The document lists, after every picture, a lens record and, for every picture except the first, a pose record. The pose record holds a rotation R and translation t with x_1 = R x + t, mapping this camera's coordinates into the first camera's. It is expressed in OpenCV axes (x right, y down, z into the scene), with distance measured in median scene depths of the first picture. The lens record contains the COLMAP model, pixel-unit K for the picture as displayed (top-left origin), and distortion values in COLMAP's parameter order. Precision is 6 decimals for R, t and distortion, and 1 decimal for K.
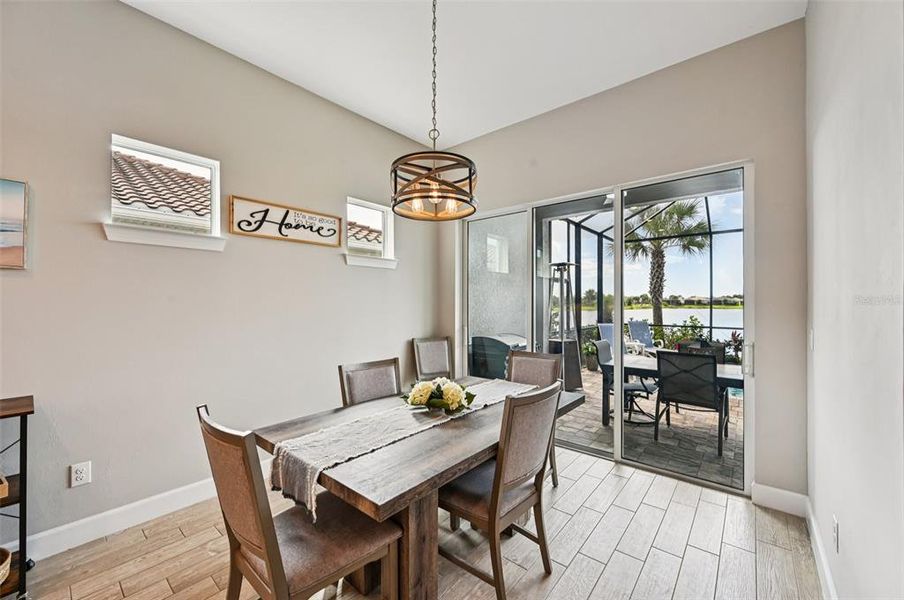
lens RADIAL K [[357.9, 0, 455.4], [0, 357.9, 301.9], [0, 0, 1]] dist [0.002368, 0.000483]
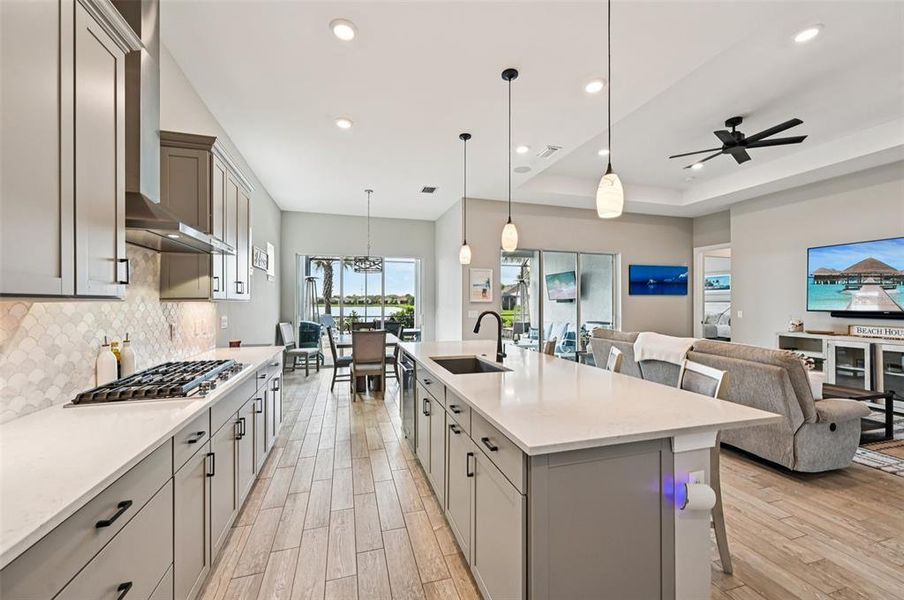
lens RADIAL K [[351.8, 0, 452.0], [0, 351.8, 300.0], [0, 0, 1]] dist [0.000375, 0.000137]
pose [[0.549549, 0.001615, 0.835460, -2.120308], [0.002087, 0.999992, -0.003305, 0.000875], [-0.835459, 0.003560, 0.549542, -1.195038]]
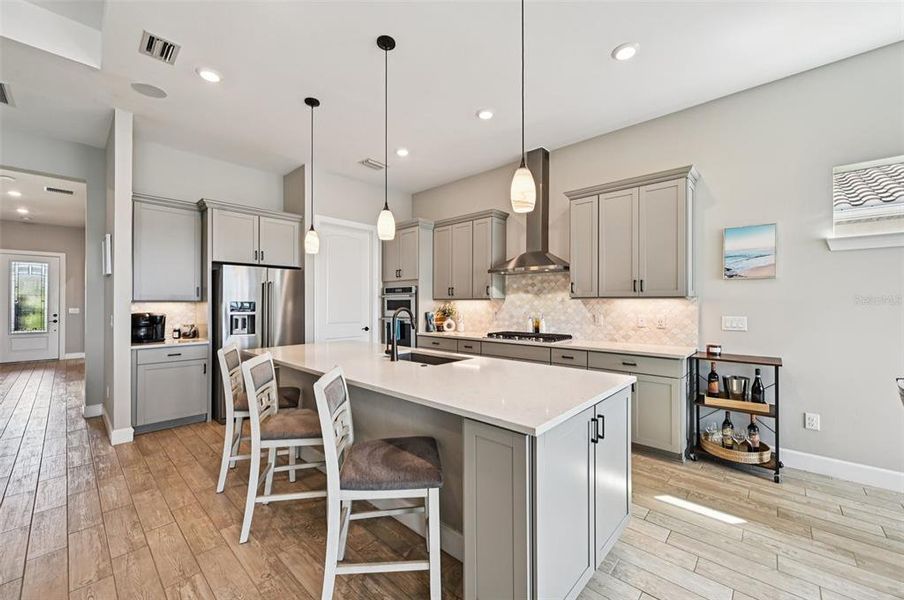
lens RADIAL K [[351.8, 0, 452.0], [0, 351.8, 300.0], [0, 0, 1]] dist [0.000375, 0.000137]
pose [[-0.045166, -0.008678, -0.998942, 0.389874], [-0.000314, 0.999962, -0.008673, 0.018983], [0.998979, -0.000078, -0.045167, -0.335293]]
